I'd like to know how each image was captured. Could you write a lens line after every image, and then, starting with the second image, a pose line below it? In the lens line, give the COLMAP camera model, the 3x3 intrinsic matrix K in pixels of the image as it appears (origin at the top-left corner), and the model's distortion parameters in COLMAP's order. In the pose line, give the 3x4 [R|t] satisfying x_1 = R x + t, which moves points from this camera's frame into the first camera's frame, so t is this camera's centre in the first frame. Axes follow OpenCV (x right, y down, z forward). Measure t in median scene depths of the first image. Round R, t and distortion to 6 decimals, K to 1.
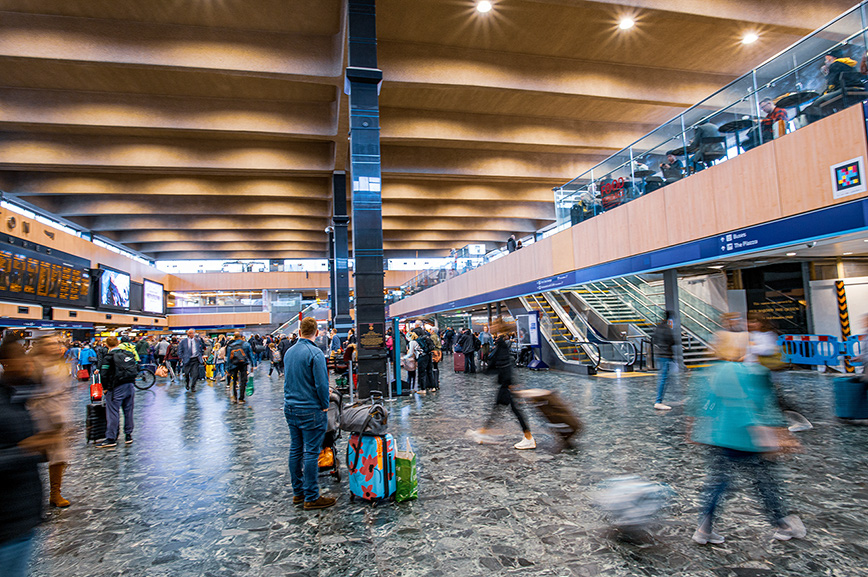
lens RADIAL K [[504.9, 0, 417.8], [0, 504.9, 286.0], [0, 0, 1]] dist [-0.000903, 0.001004]
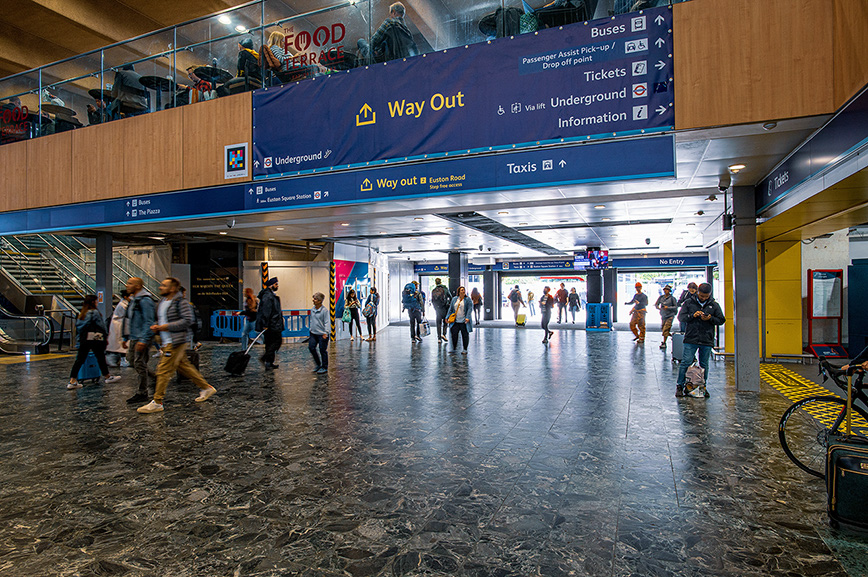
lens RADIAL K [[504.9, 0, 417.8], [0, 504.9, 286.0], [0, 0, 1]] dist [-0.000903, 0.001004]
pose [[0.621961, 0.043105, 0.781861, 0.175360], [-0.086673, 0.996138, 0.014029, -0.003835], [-0.778236, -0.076491, 0.623295, 0.030710]]
